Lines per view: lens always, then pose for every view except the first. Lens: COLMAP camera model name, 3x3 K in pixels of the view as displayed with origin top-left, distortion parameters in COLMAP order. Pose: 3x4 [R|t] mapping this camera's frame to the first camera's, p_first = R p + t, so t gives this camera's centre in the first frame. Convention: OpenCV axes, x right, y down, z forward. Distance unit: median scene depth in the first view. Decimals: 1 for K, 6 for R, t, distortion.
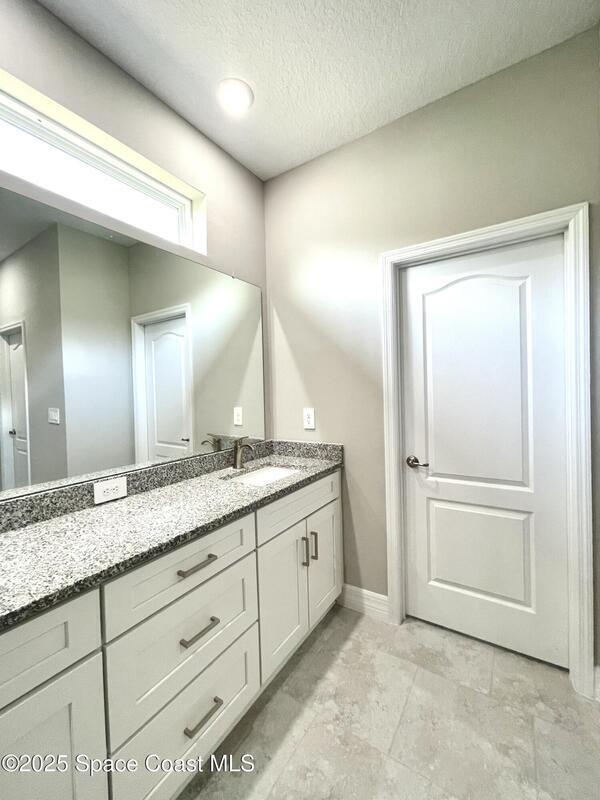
lens RADIAL K [[325.0, 0, 298.0], [0, 325.0, 397.4], [0, 0, 1]] dist [-0.008593, 0.003461]
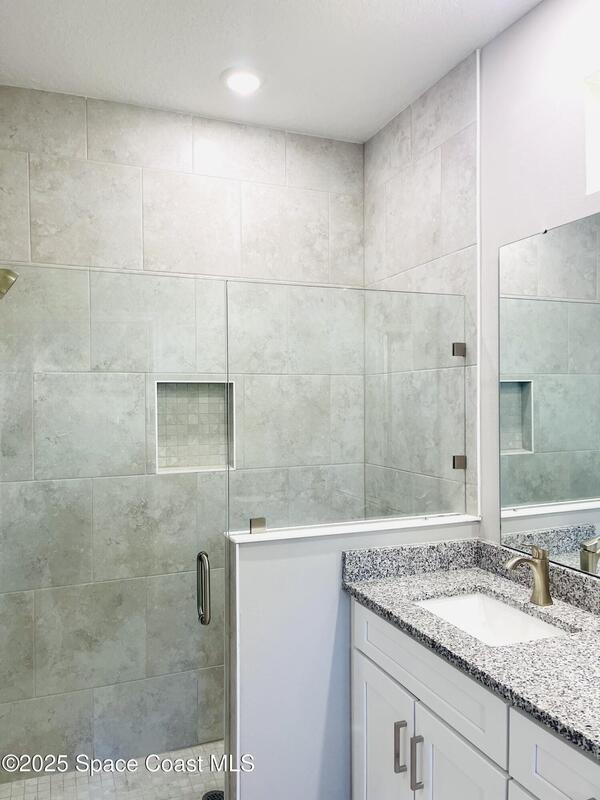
lens RADIAL K [[610.2, 0, 302.0], [0, 610.2, 405.6], [0, 0, 1]] dist [0.066625, -0.084493]
pose [[-0.574655, 0.035248, -0.817636, 0.634437], [-0.000787, 0.999048, 0.043623, -0.170066], [0.818395, 0.025712, -0.574080, 0.932915]]
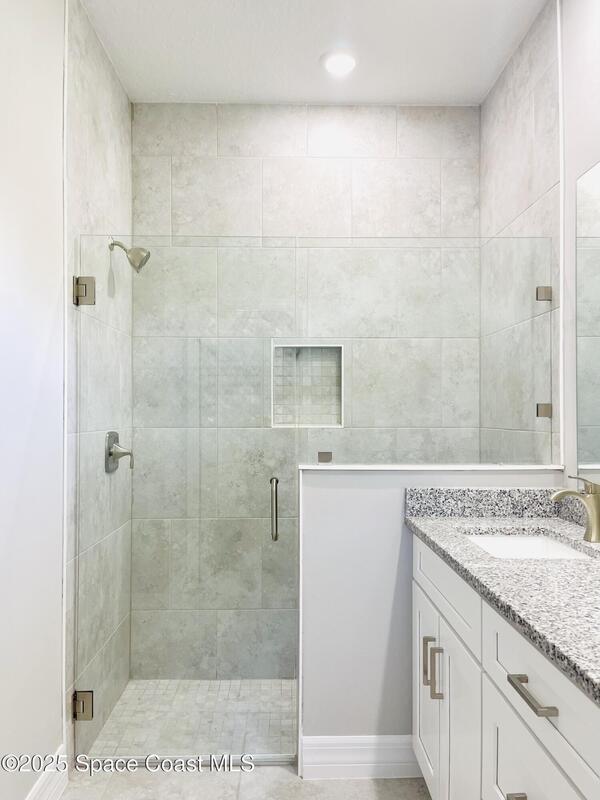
lens RADIAL K [[610.2, 0, 296.9], [0, 610.2, 405.9], [0, 0, 1]] dist [0.066625, -0.084493]
pose [[-0.822205, 0.017530, -0.568922, 0.466343], [0.004265, 0.999687, 0.024639, 0.016779], [0.569176, 0.017832, -0.822022, 1.315181]]
